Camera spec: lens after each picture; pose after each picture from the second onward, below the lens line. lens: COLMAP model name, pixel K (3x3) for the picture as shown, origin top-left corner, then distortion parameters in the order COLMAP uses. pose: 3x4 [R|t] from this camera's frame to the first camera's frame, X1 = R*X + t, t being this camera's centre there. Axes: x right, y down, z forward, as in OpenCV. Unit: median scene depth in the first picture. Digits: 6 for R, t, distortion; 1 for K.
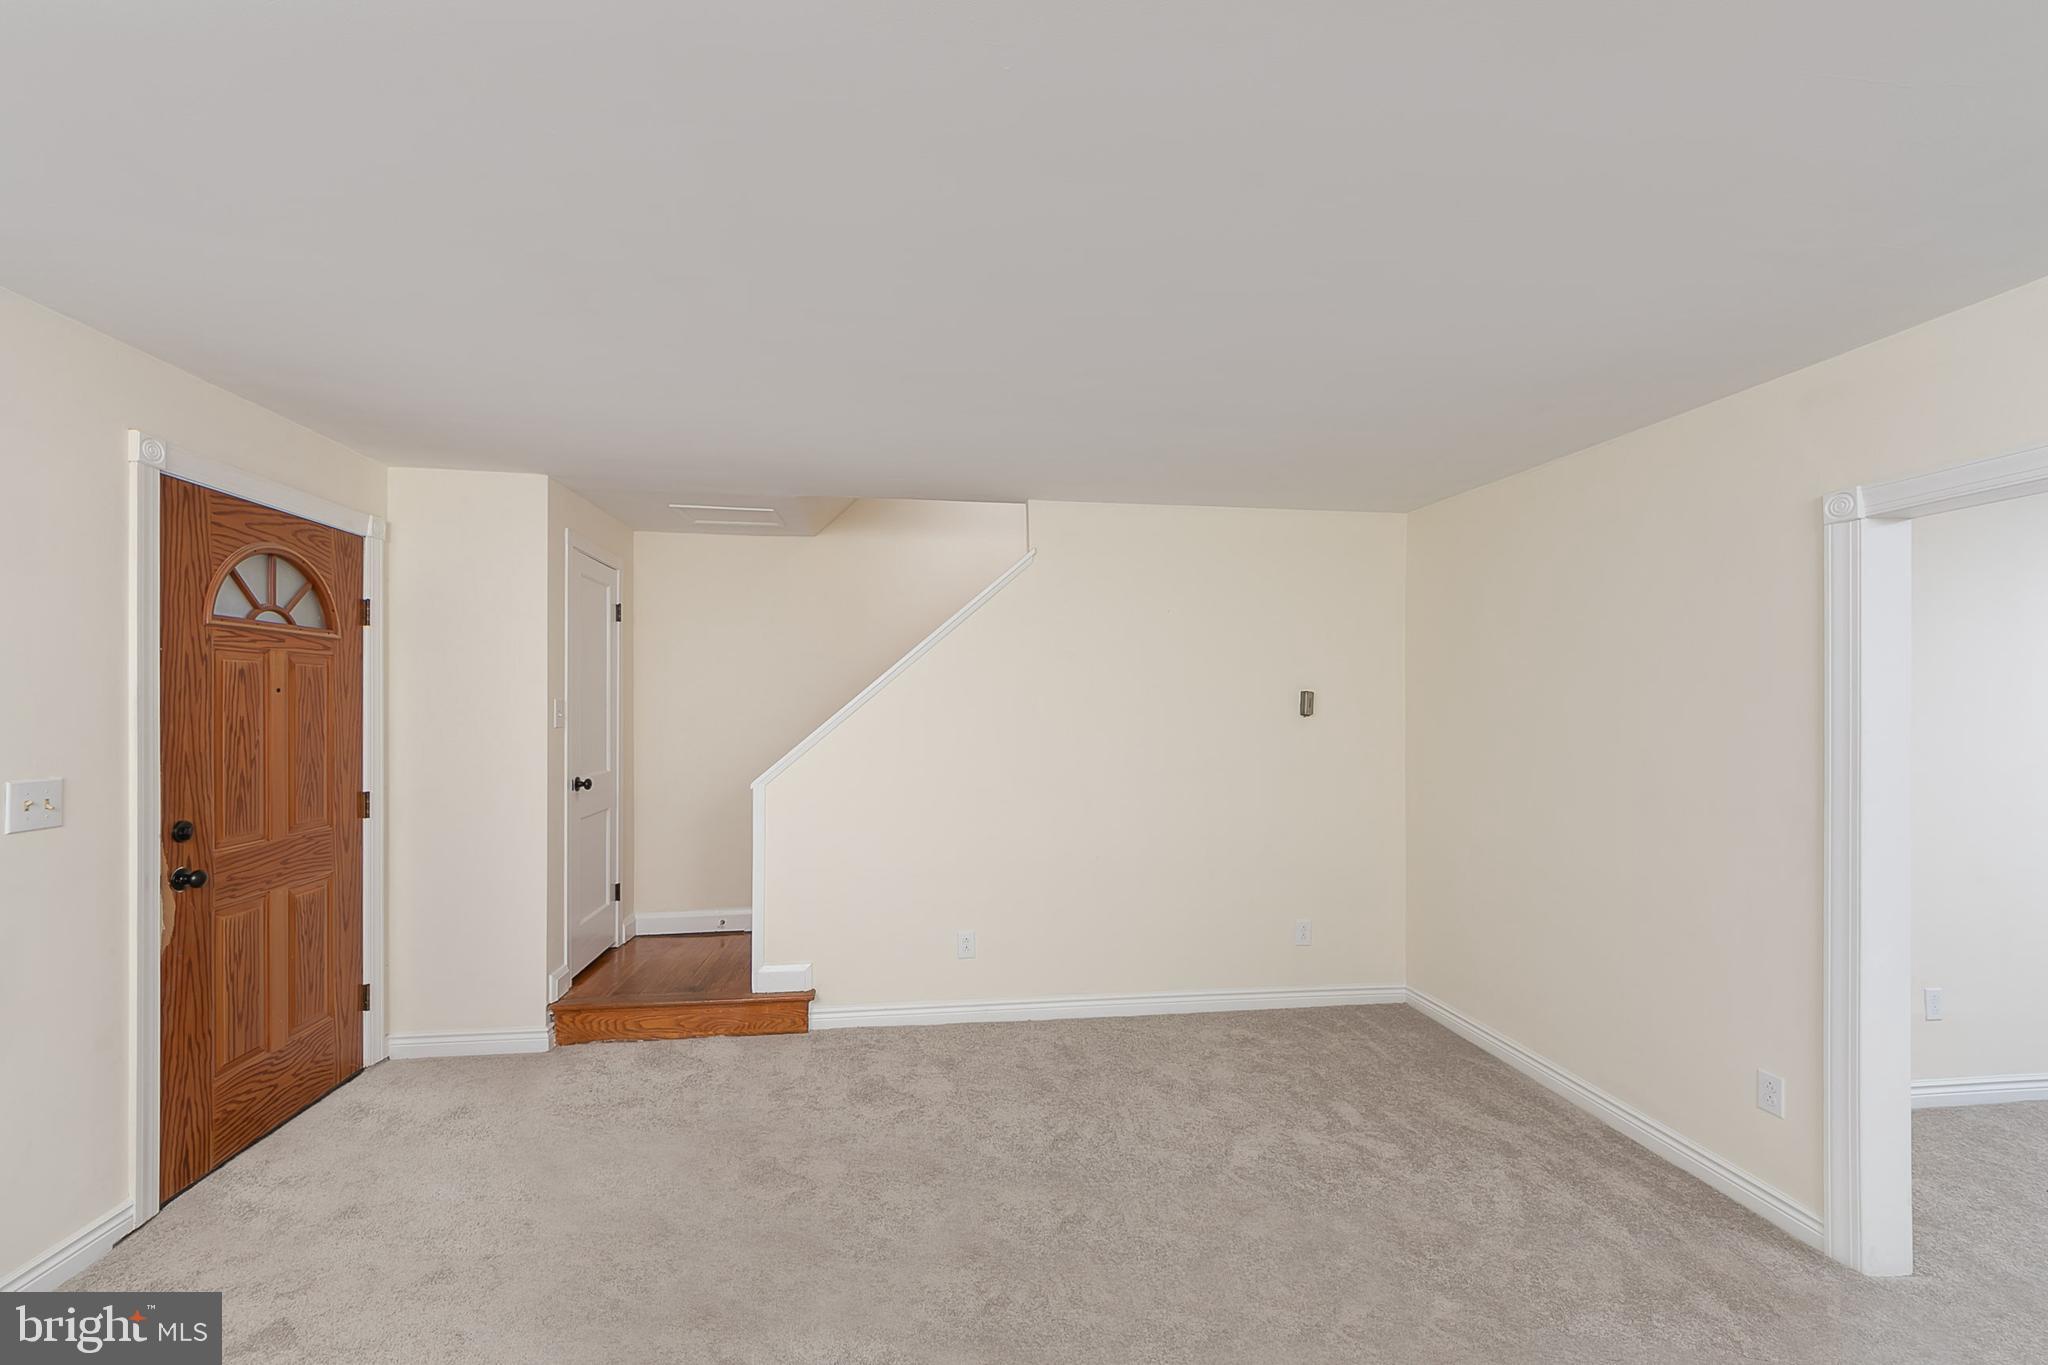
lens RADIAL K [[808.7, 0, 1016.5], [0, 808.7, 707.9], [0, 0, 1]] dist [0.000698, -0.000071]
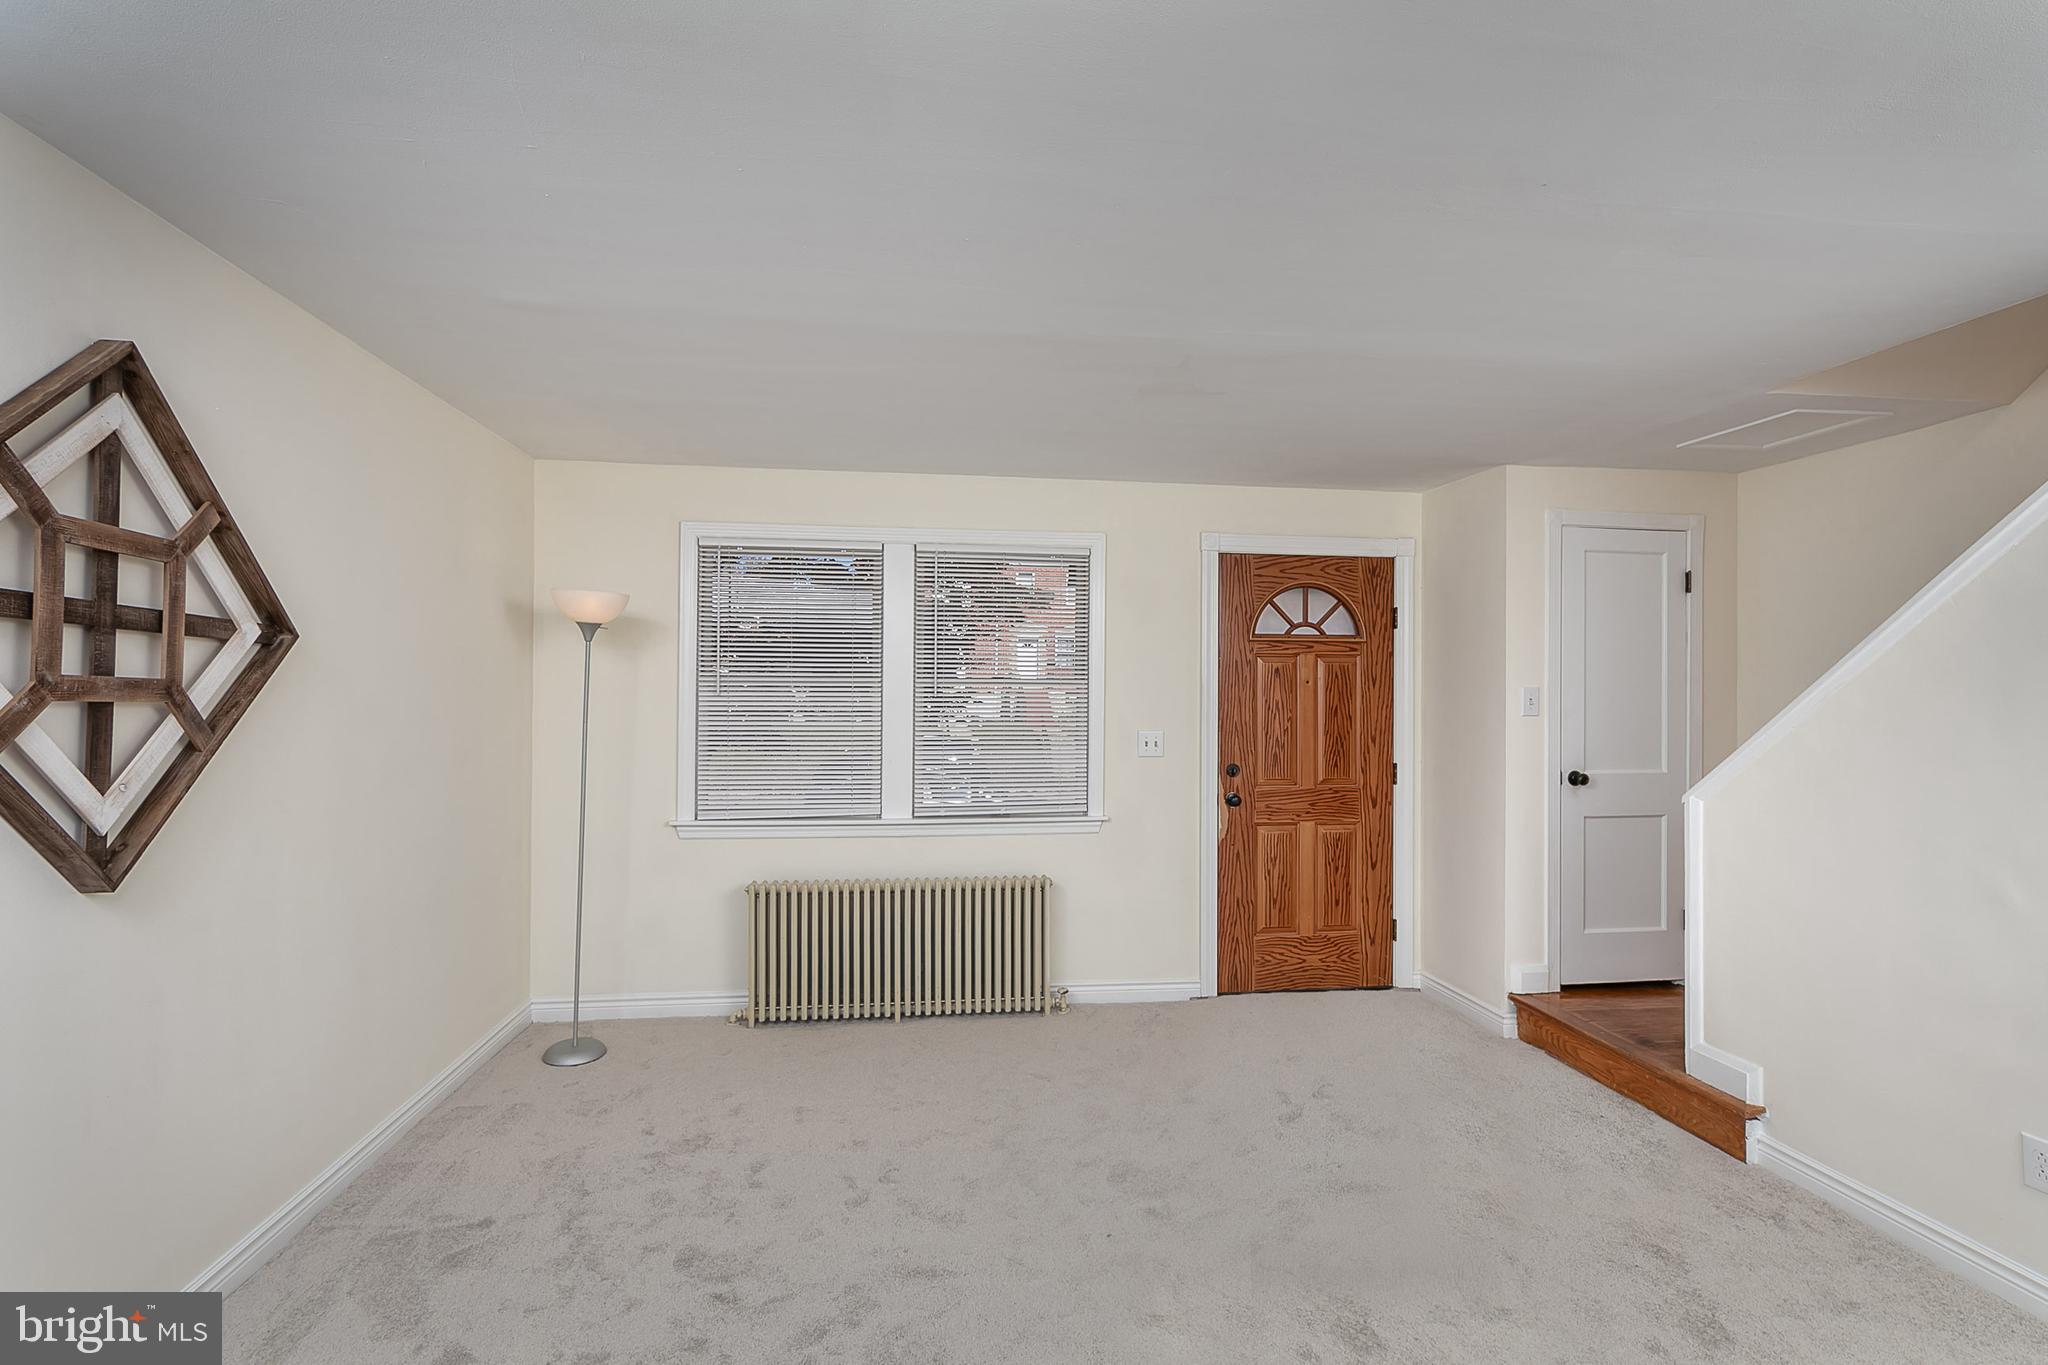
lens RADIAL K [[931.1, 0, 1018.6], [0, 931.1, 680.3], [0, 0, 1]] dist [-0.000169, 0.000001]
pose [[0.007021, -0.014927, -0.999864, 0.638562], [-0.007084, 0.999863, -0.014977, 0.002787], [0.999950, 0.007188, 0.006915, 0.428029]]
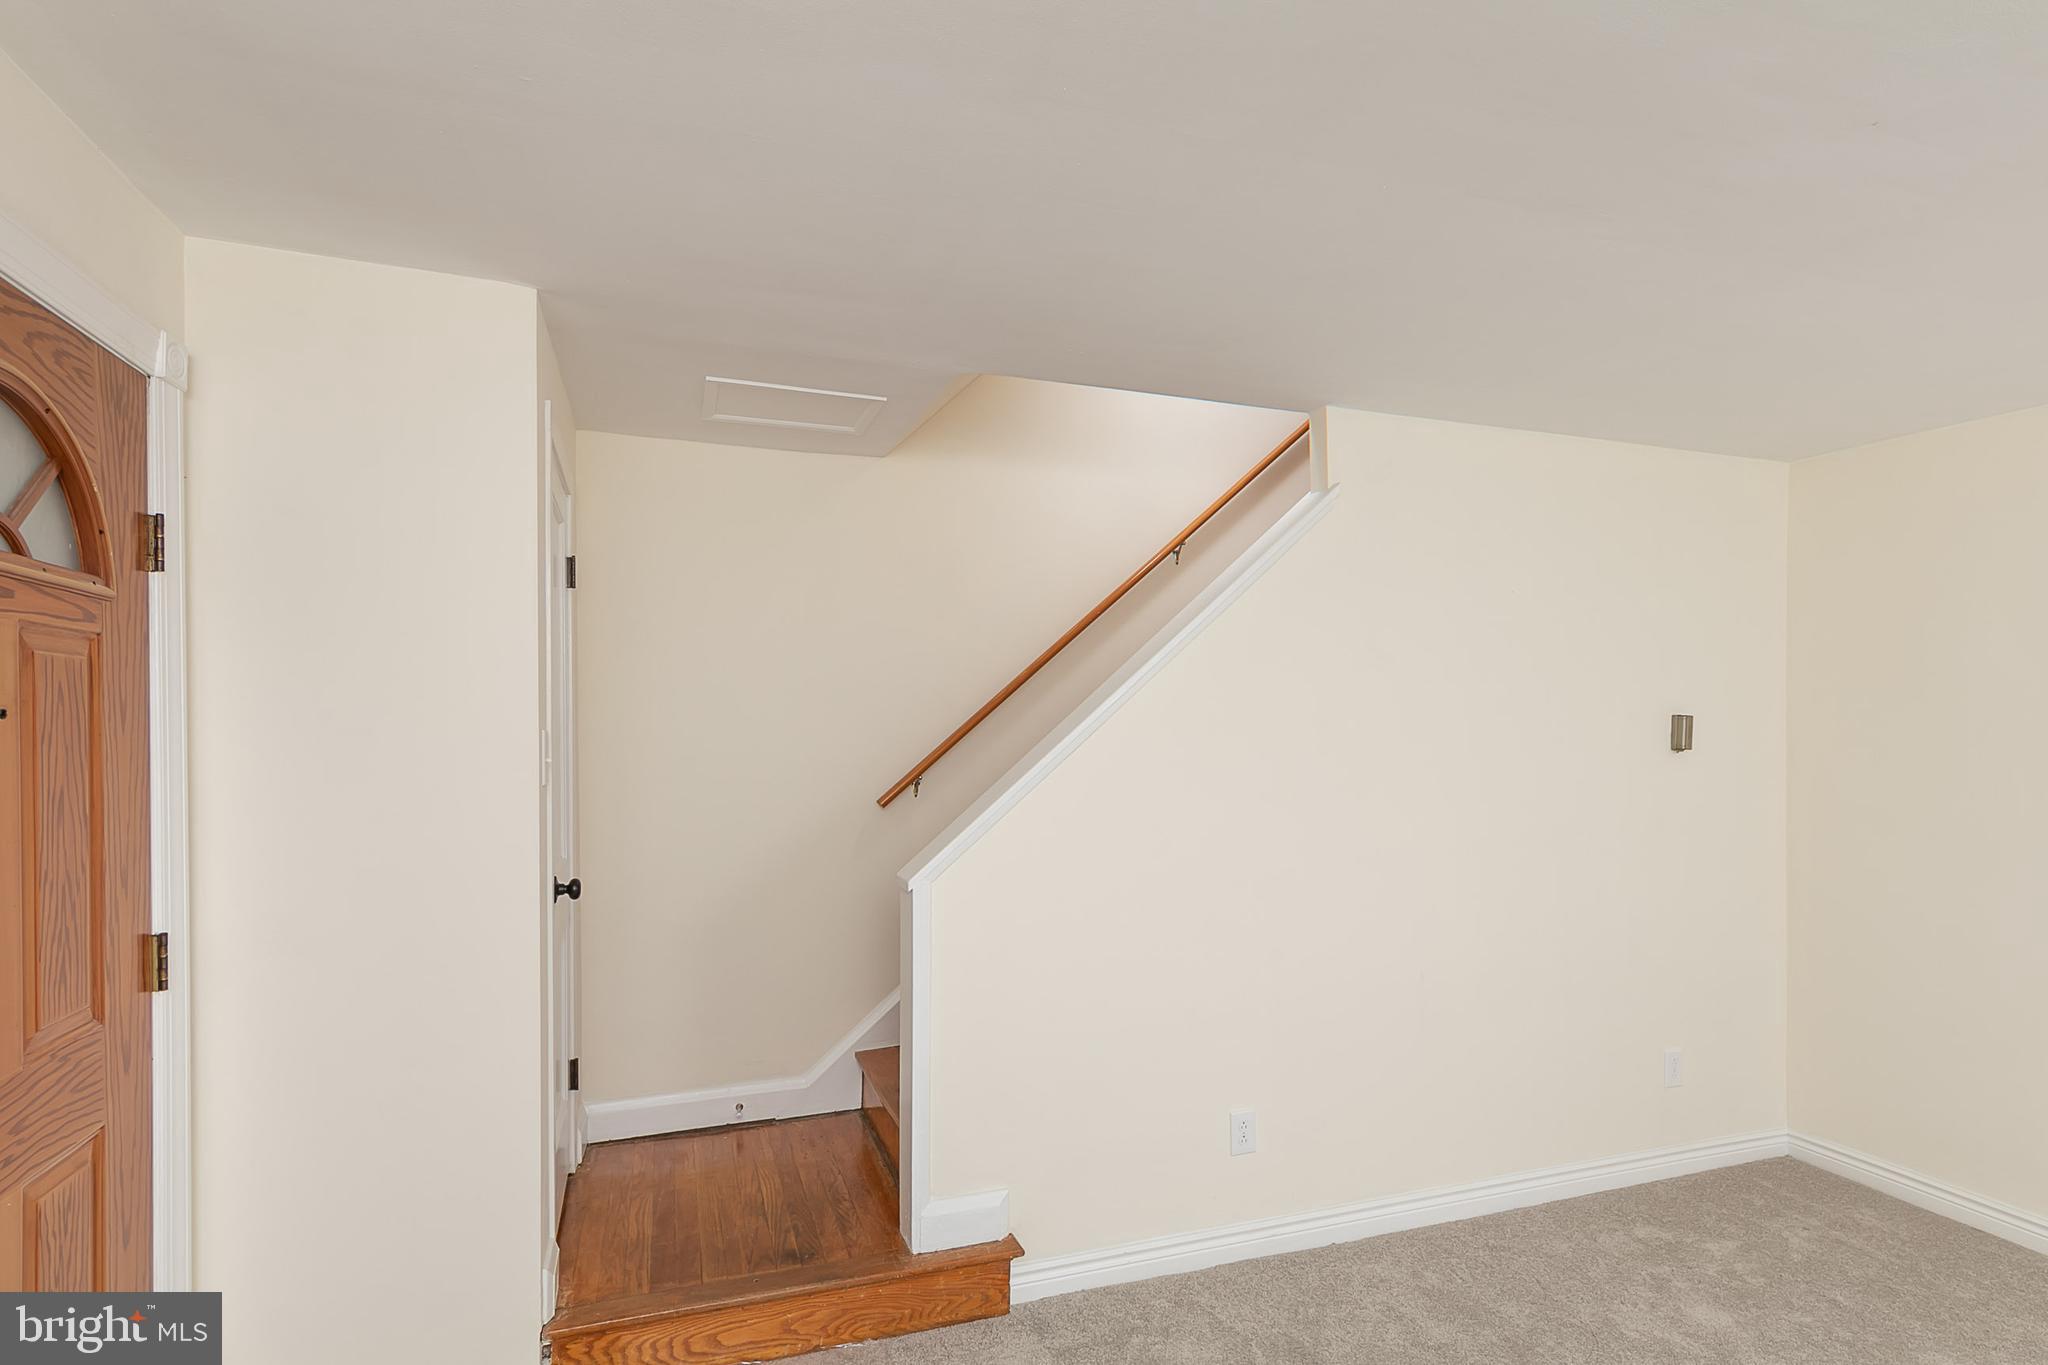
lens RADIAL K [[1027.6, 0, 1043.7], [0, 1027.6, 740.2], [0, 0, 1]] dist [-0.005344, 0.006896]
pose [[0.978888, -0.004831, 0.204339, -0.445374], [0.003450, 0.999969, 0.007115, -0.008941], [-0.204367, -0.006260, 0.978874, 0.337748]]
